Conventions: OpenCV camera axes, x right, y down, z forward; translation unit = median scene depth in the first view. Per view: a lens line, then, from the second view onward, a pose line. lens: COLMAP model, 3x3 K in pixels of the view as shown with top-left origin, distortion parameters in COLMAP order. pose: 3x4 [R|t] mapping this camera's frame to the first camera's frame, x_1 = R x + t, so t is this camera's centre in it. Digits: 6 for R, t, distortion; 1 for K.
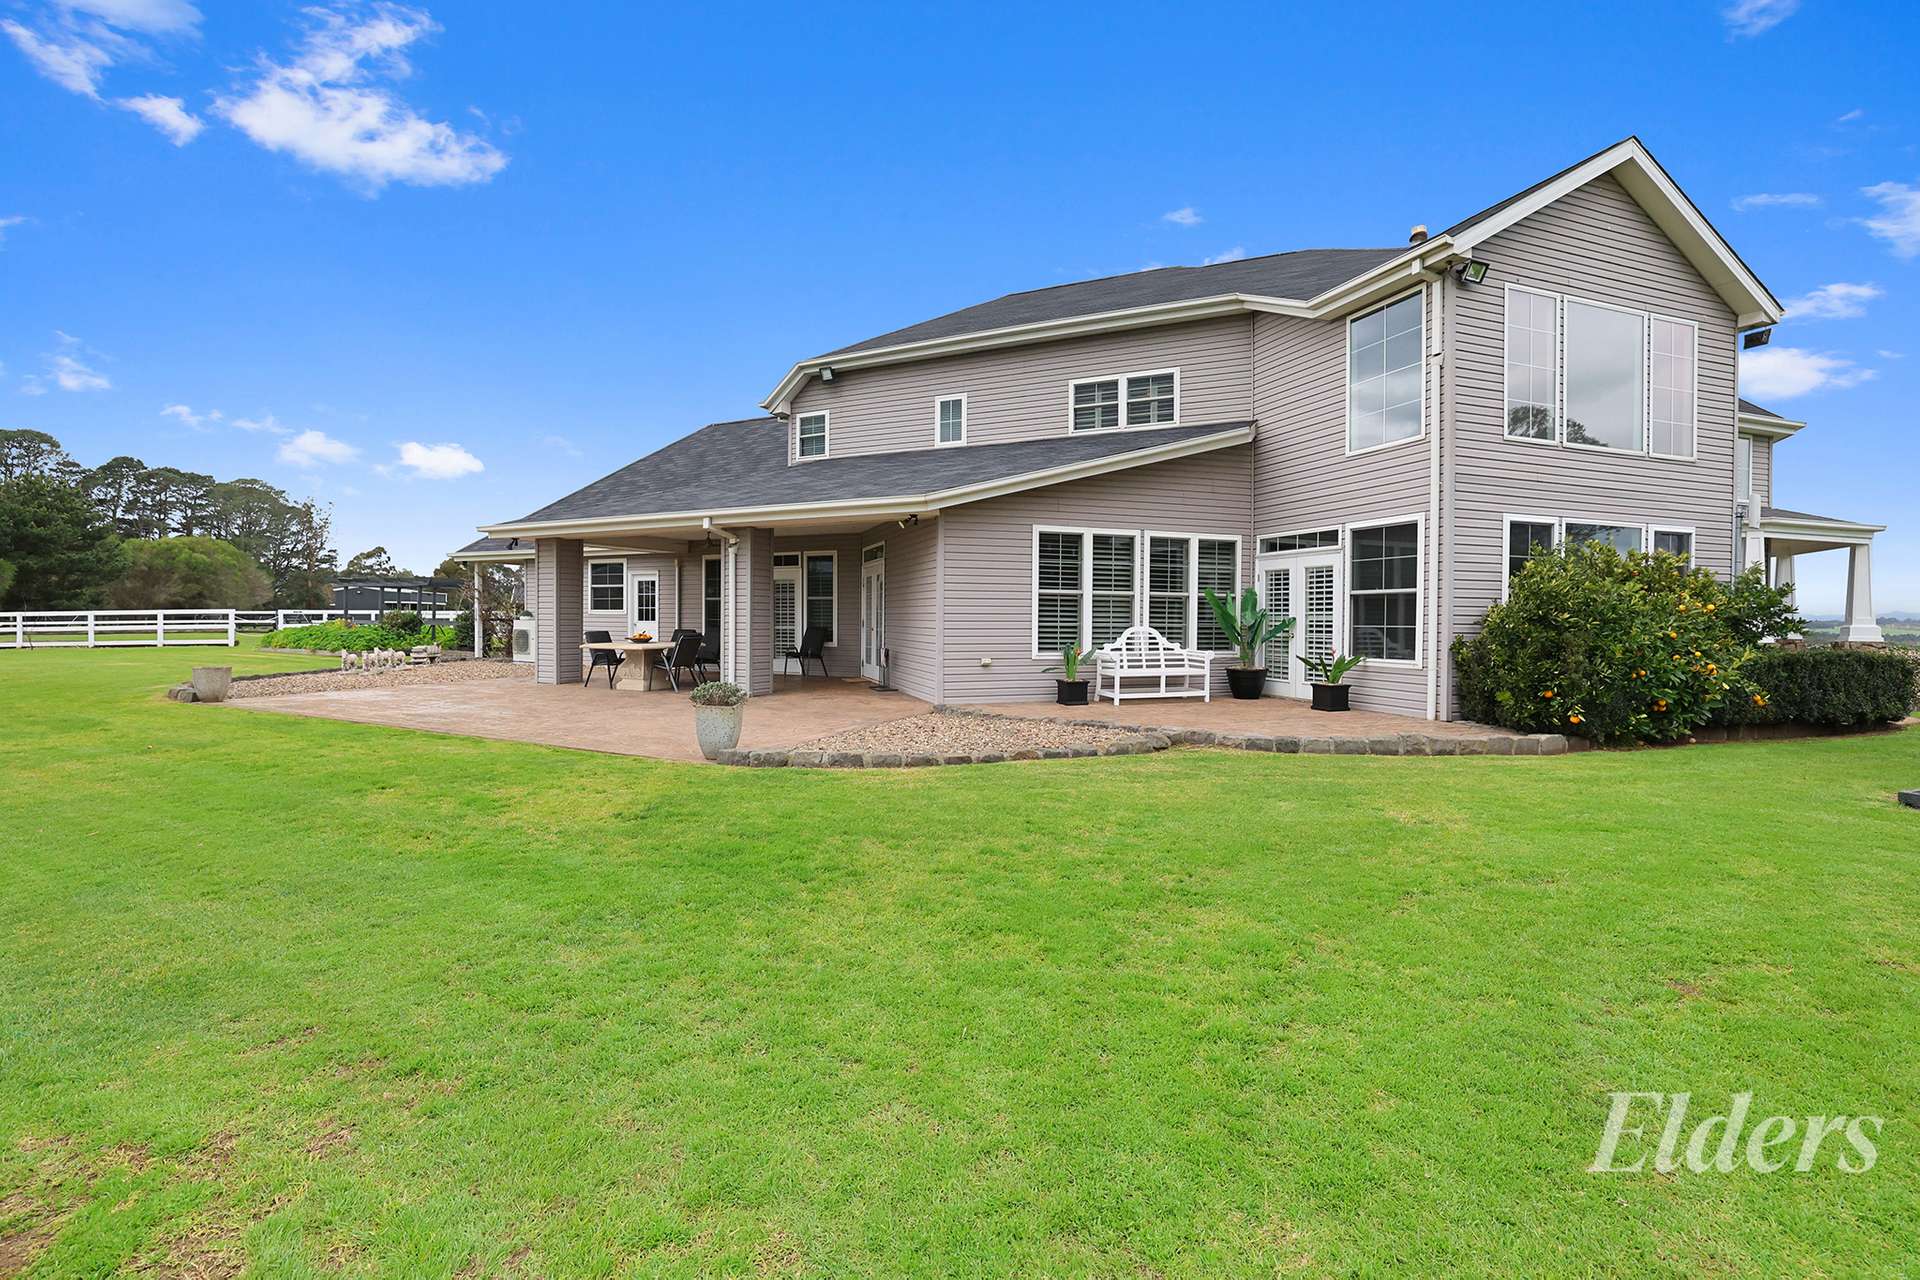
lens RADIAL K [[832.0, 0, 960.0], [0, 832.0, 640.0], [0, 0, 1]] dist [-0.049210, 0.018367]
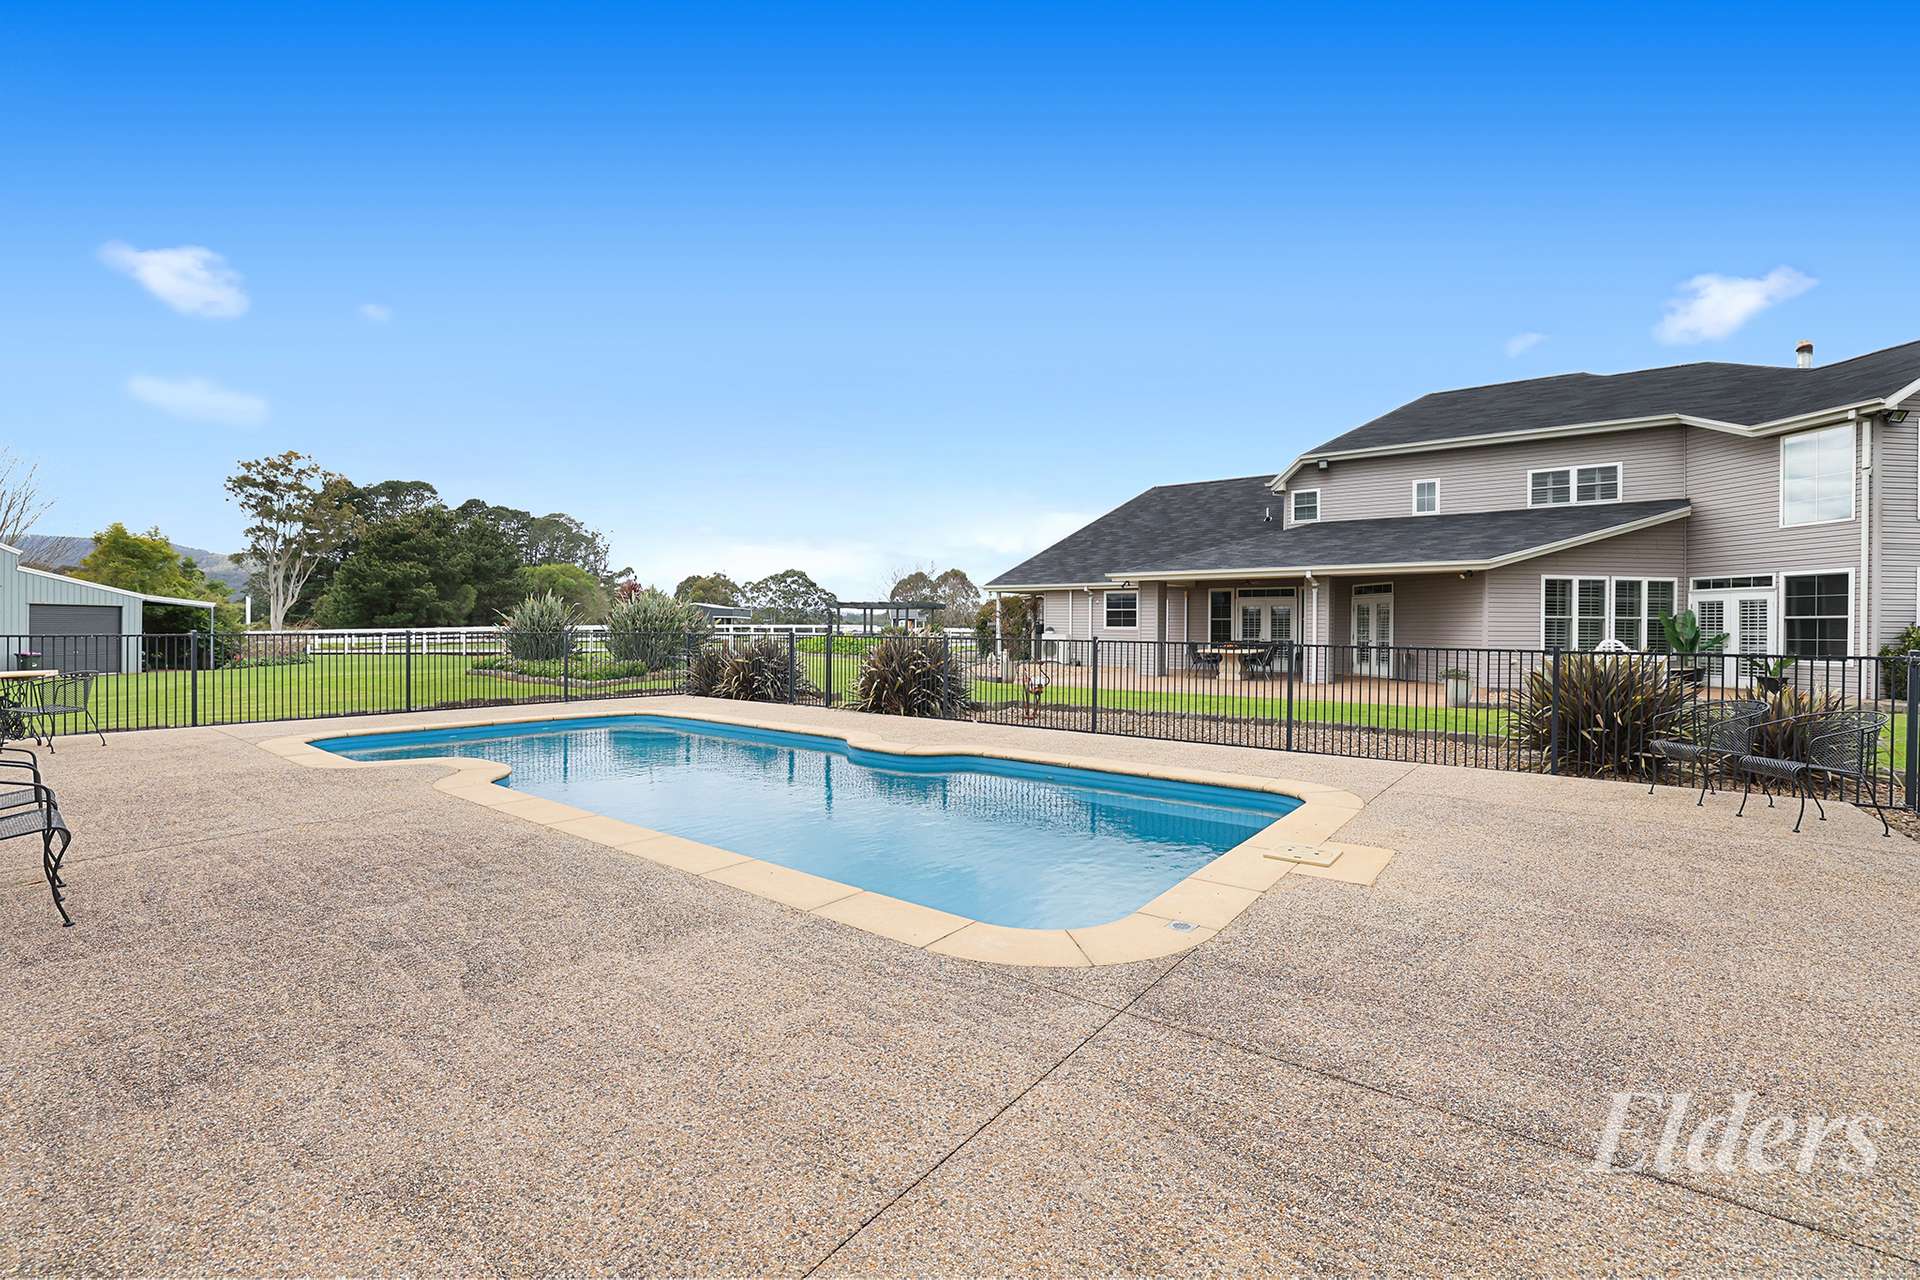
lens RADIAL K [[829.7, 0, 956.5], [0, 829.7, 635.8], [0, 0, 1]] dist [-0.049311, 0.020043]
pose [[0.978839, 0.000939, -0.204631, -0.489226], [-0.004721, 0.999827, -0.017997, 0.007166], [0.204578, 0.018582, 0.978674, -0.525065]]
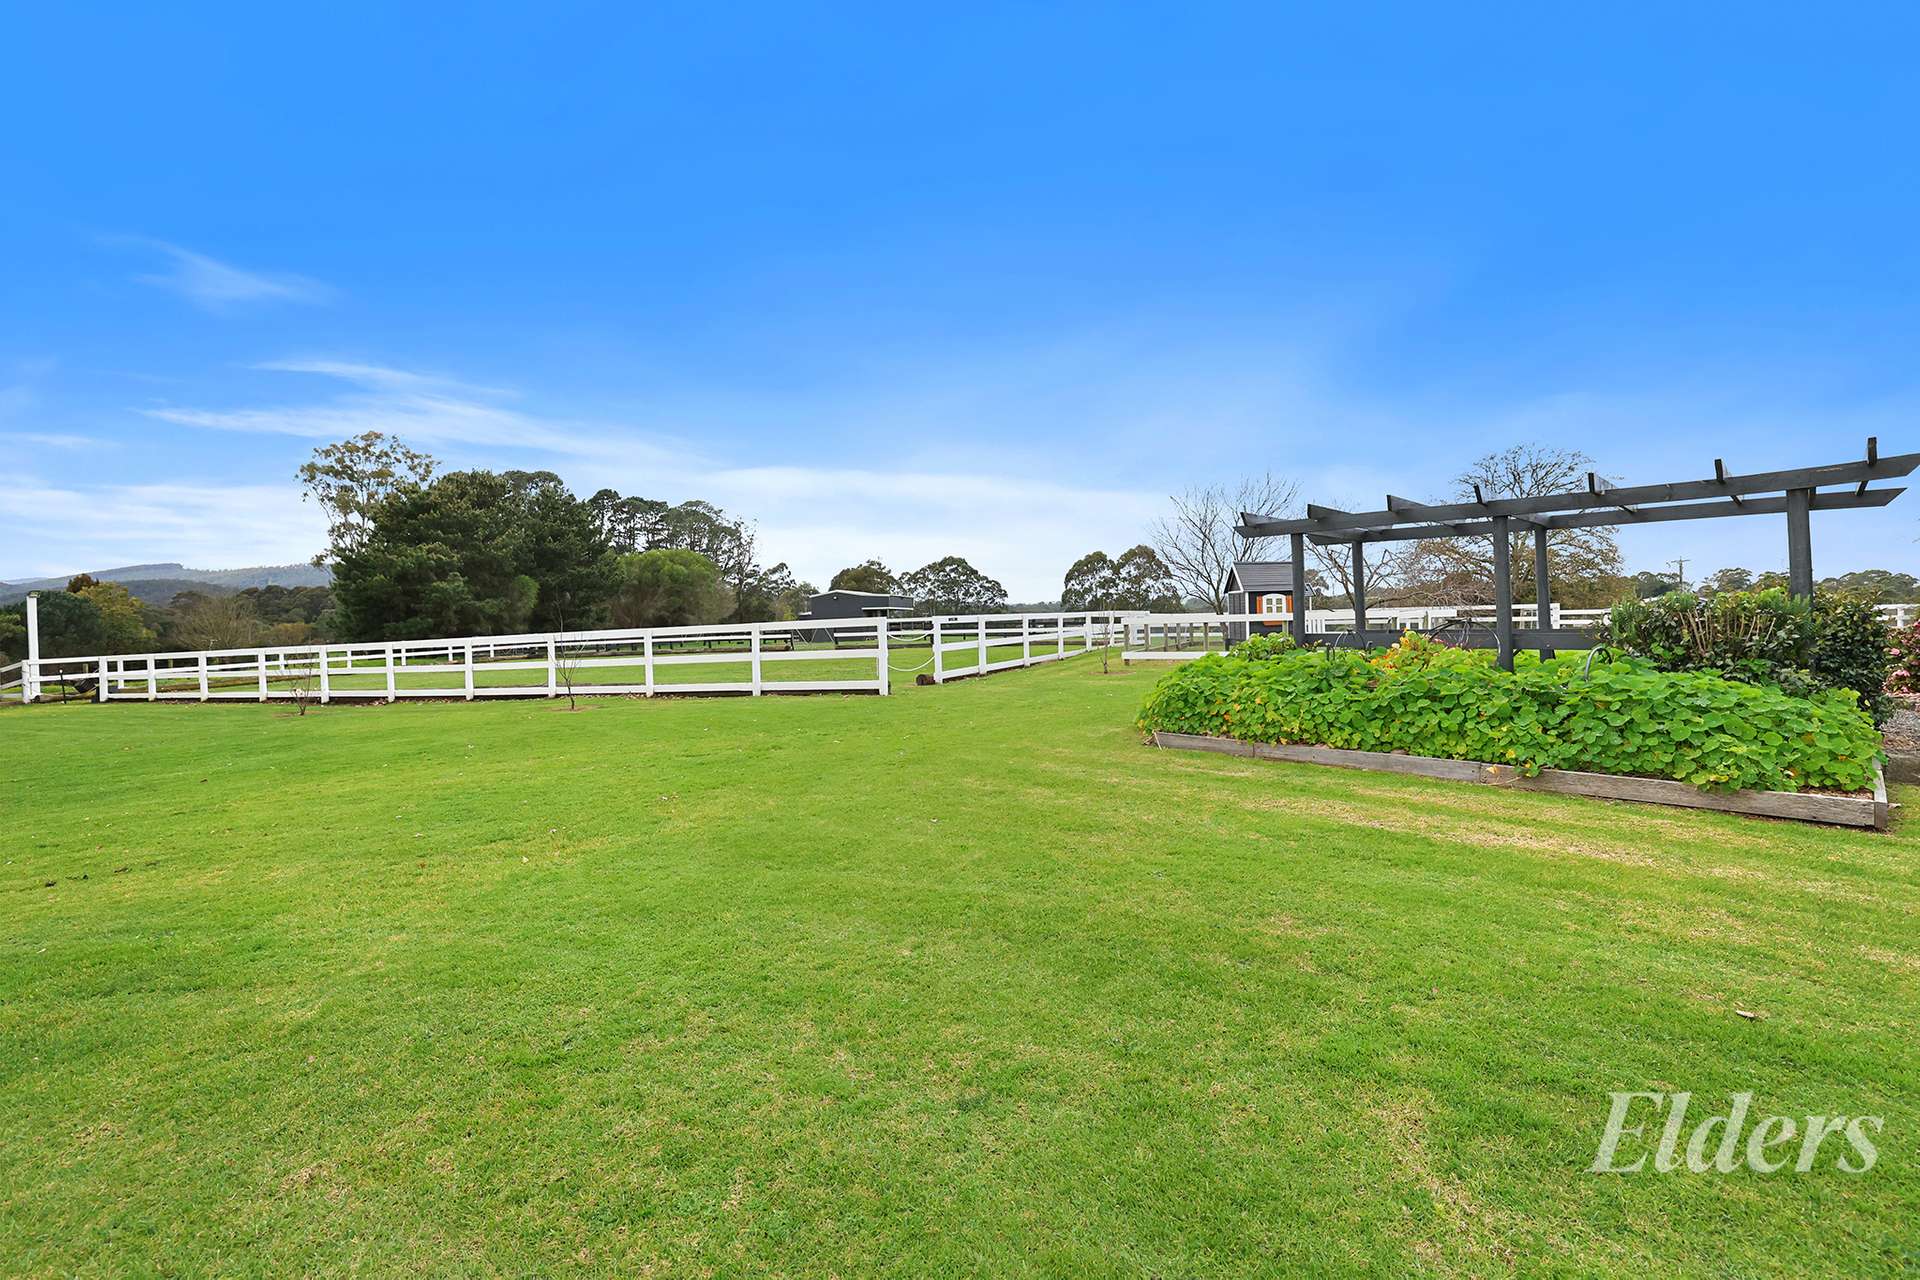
lens RADIAL K [[829.7, 0, 956.5], [0, 829.7, 635.8], [0, 0, 1]] dist [-0.049311, 0.020043]
pose [[0.924102, -0.025338, -0.381305, -1.313544], [0.024378, 0.999676, -0.007348, -0.044088], [0.381367, -0.002505, 0.924420, 1.102317]]
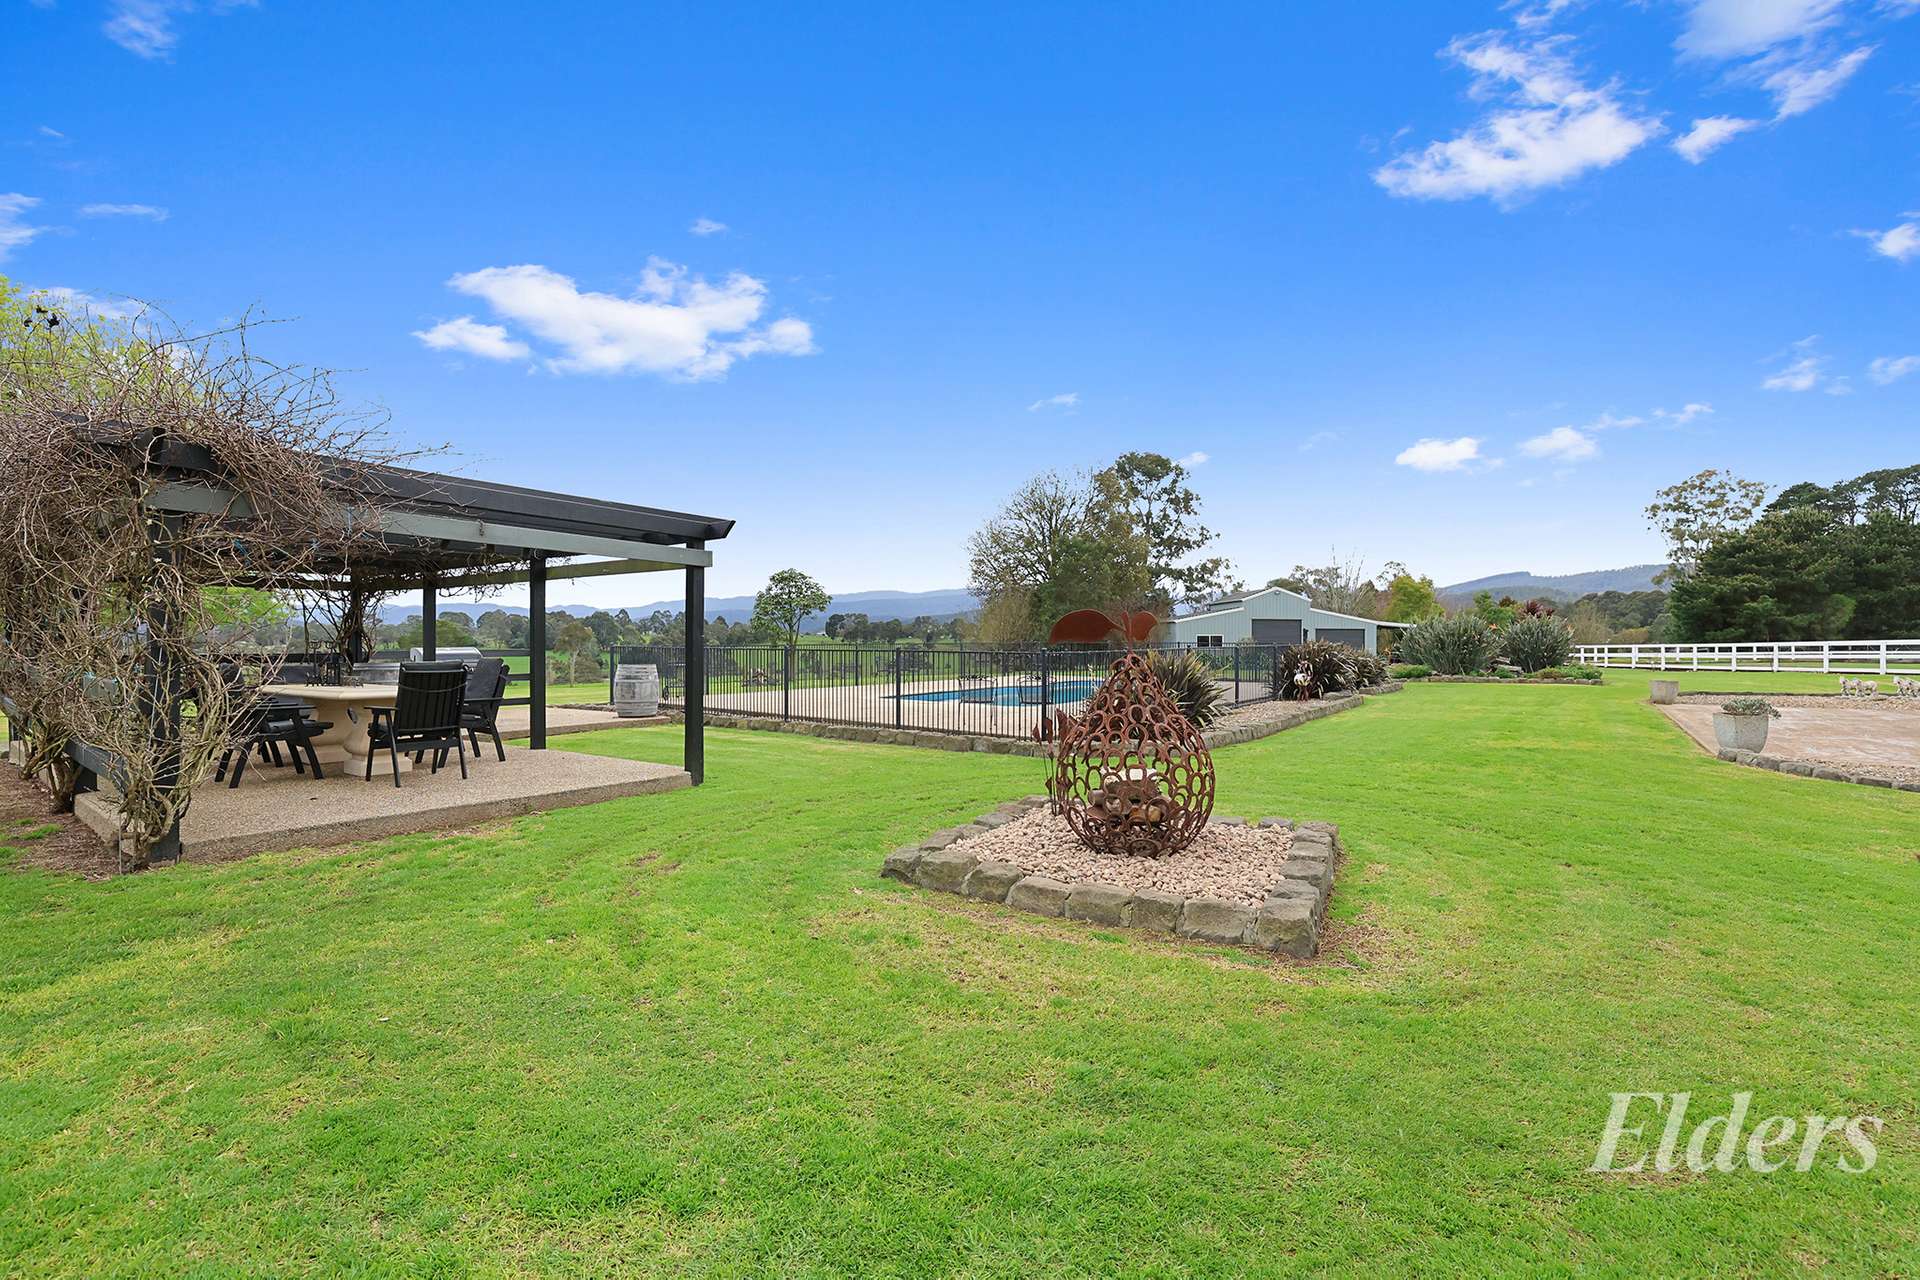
lens RADIAL K [[829.7, 0, 956.5], [0, 829.7, 635.8], [0, 0, 1]] dist [-0.049311, 0.020043]
pose [[-0.194345, -0.009144, -0.980891, 0.569852], [-0.031162, 0.999509, -0.003143, -0.004117], [0.980438, 0.029955, -0.194534, 0.005230]]
